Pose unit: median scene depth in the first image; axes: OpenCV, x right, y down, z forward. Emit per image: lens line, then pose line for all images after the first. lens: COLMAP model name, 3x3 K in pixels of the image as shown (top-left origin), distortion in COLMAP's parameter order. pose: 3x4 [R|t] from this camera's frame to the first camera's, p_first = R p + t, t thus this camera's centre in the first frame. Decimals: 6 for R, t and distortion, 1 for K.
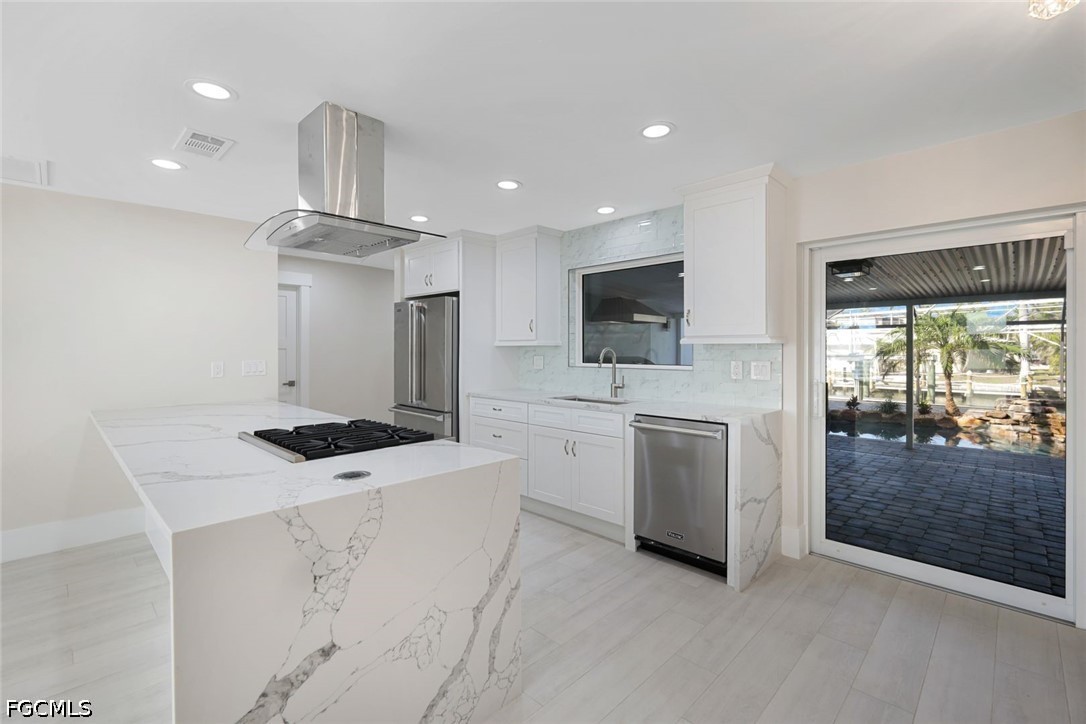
lens RADIAL K [[486.8, 0, 536.4], [0, 486.8, 348.1], [0, 0, 1]] dist [0.003210, 0.000062]
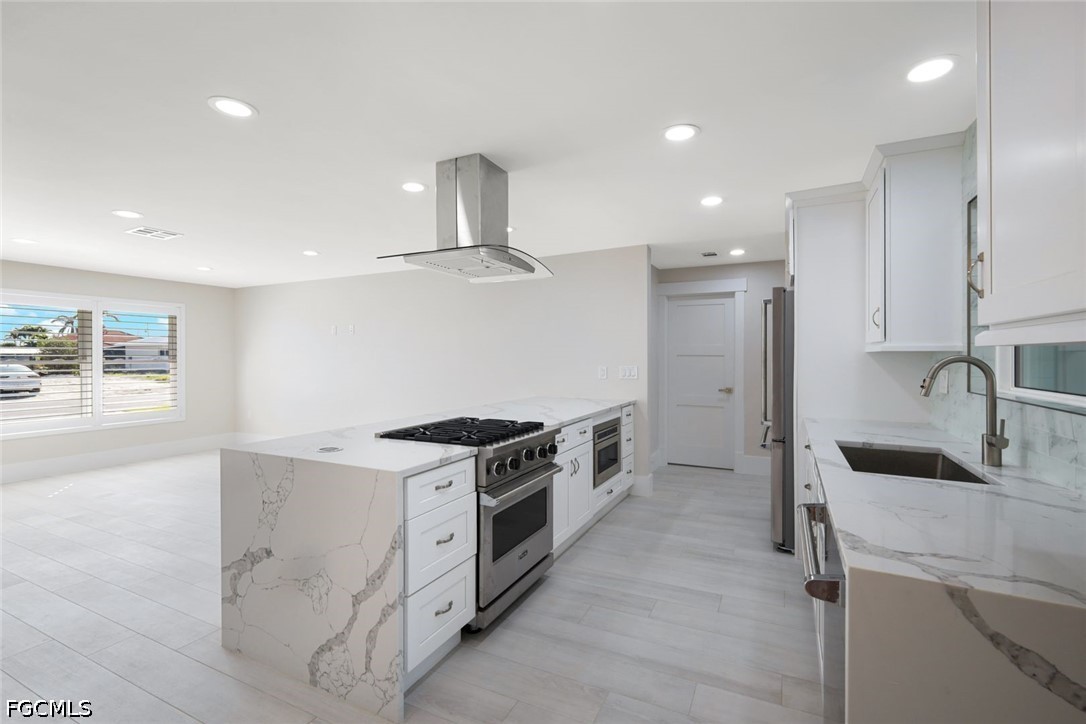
lens RADIAL K [[484.9, 0, 547.0], [0, 484.9, 353.9], [0, 0, 1]] dist [0.002739, 0.000277]
pose [[0.317878, -0.001655, -0.948130, 1.038433], [0.001973, 0.999997, -0.001084, -0.006027], [0.948129, -0.001526, 0.317881, 1.061366]]
